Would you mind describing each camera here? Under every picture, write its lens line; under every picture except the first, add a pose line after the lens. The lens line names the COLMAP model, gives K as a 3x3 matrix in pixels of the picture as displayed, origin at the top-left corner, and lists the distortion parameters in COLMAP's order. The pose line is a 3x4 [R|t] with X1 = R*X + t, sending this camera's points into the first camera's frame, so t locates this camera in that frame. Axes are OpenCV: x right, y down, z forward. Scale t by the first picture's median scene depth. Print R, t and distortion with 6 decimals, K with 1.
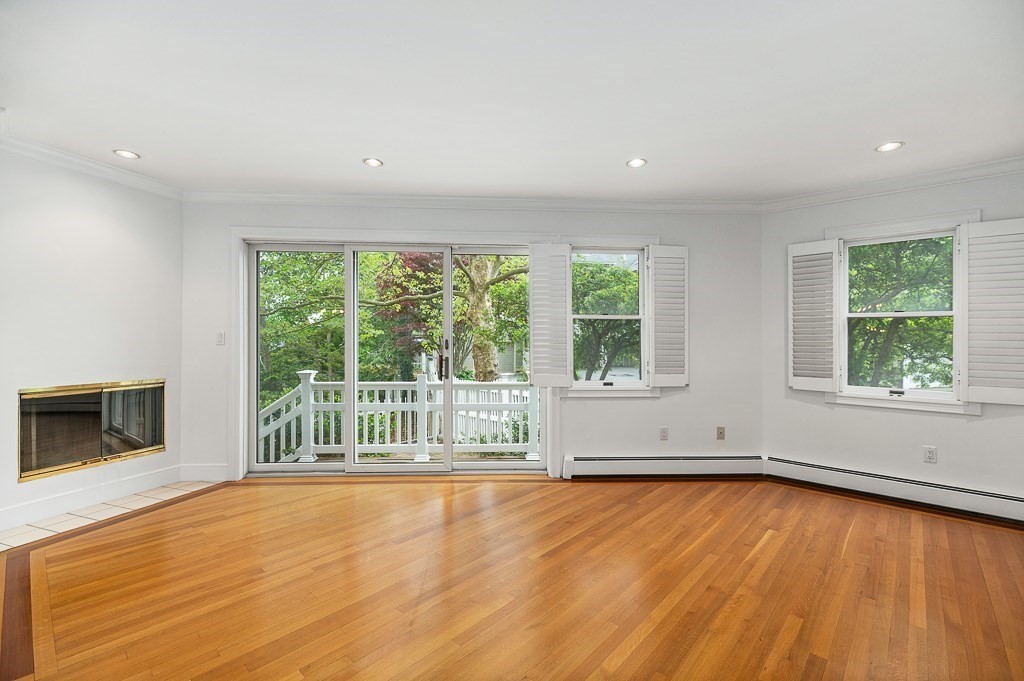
lens RADIAL K [[444.4, 0, 511.9], [0, 444.4, 339.4], [0, 0, 1]] dist [0.000087, -0.000024]
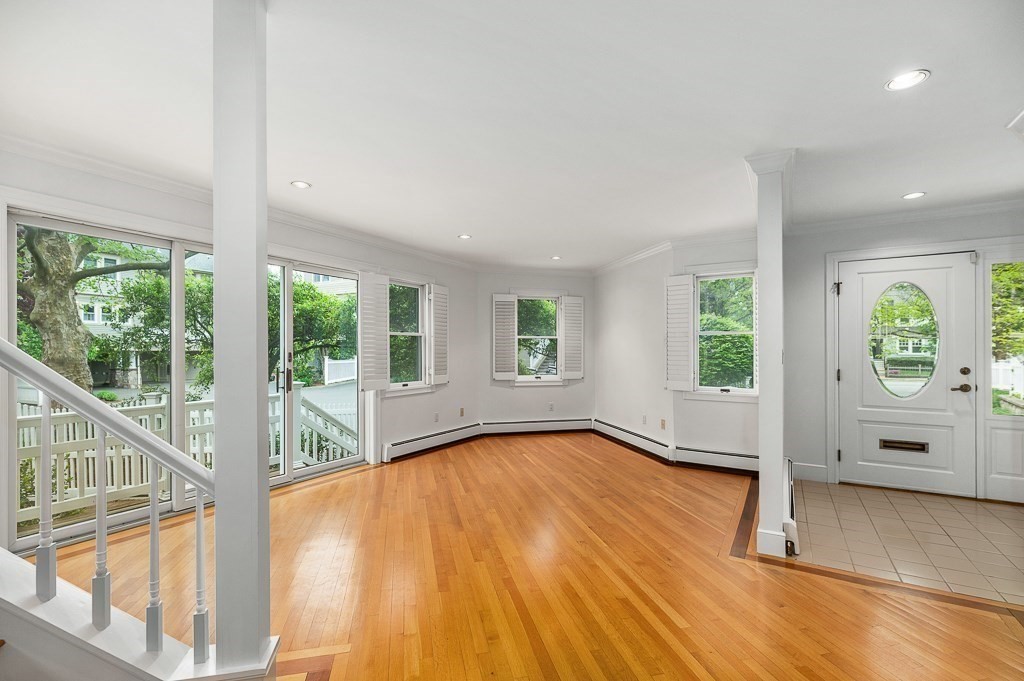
lens RADIAL K [[444.4, 0, 513.7], [0, 444.4, 347.0], [0, 0, 1]] dist [0.000087, -0.000024]
pose [[0.557304, 0.003459, 0.830301, -0.709530], [0.002682, 0.999979, -0.005966, -0.002917], [-0.830304, 0.005552, 0.557283, 0.003358]]
